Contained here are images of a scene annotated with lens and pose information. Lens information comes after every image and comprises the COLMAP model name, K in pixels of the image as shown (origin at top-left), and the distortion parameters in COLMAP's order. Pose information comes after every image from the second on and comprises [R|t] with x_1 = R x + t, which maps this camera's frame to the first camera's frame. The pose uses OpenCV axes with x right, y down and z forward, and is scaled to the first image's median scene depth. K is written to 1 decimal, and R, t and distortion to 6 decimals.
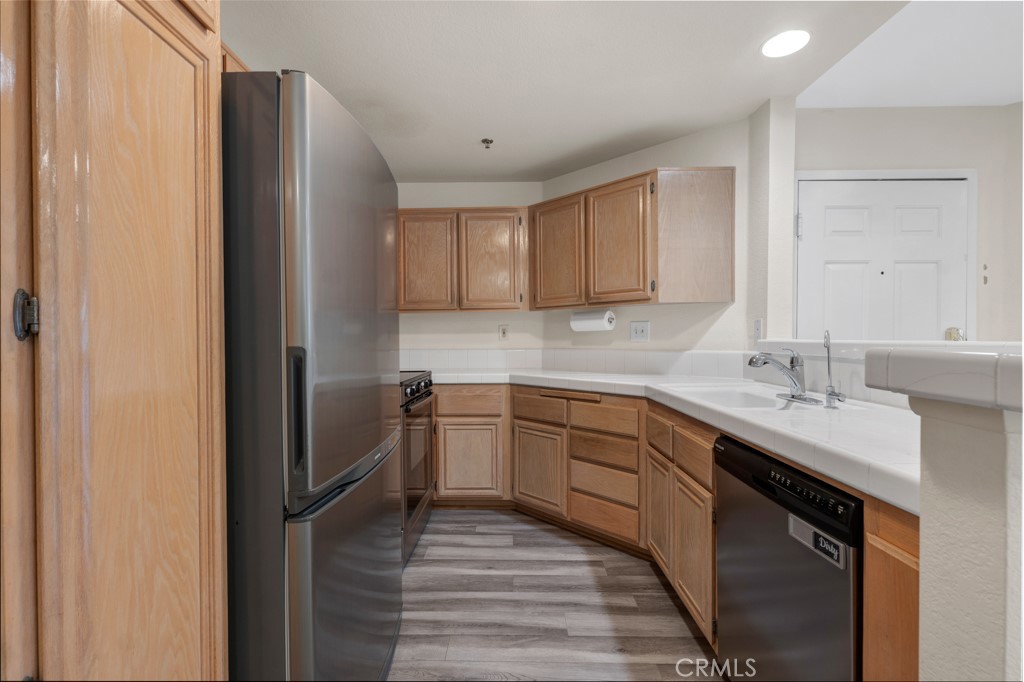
lens RADIAL K [[452.7, 0, 509.3], [0, 452.7, 341.5], [0, 0, 1]] dist [0.002239, 0.000075]
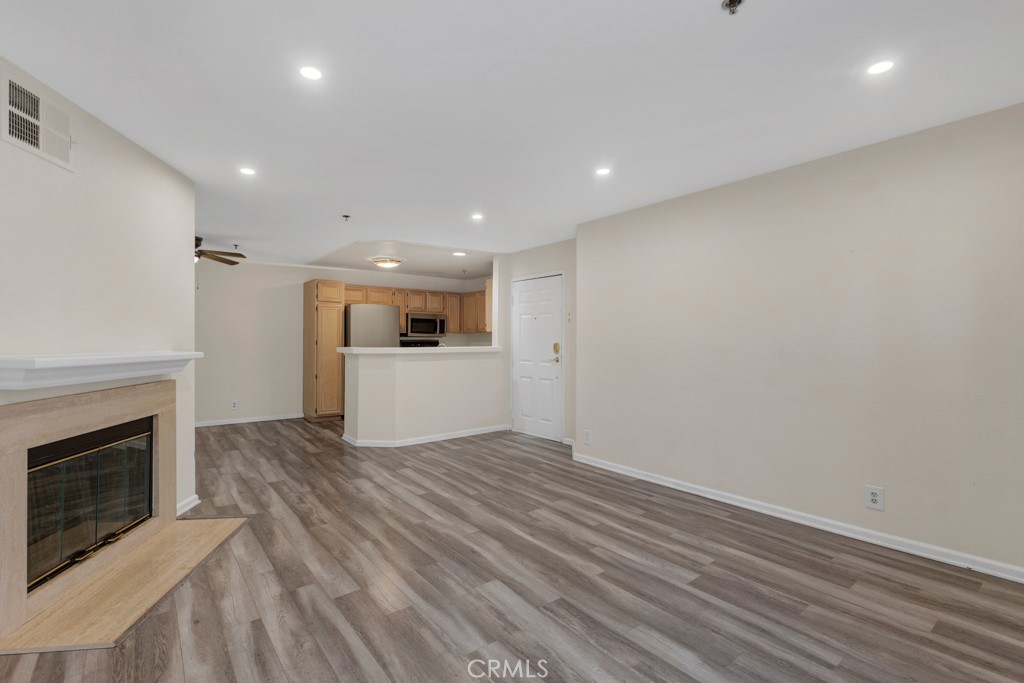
lens RADIAL K [[467.9, 0, 497.8], [0, 467.9, 341.0], [0, 0, 1]] dist [0.000011, -0.000097]
pose [[0.614178, 0.008255, -0.789124, 2.471228], [-0.010635, 0.999941, 0.002184, -0.037943], [0.789096, 0.007051, 0.614230, -0.590043]]
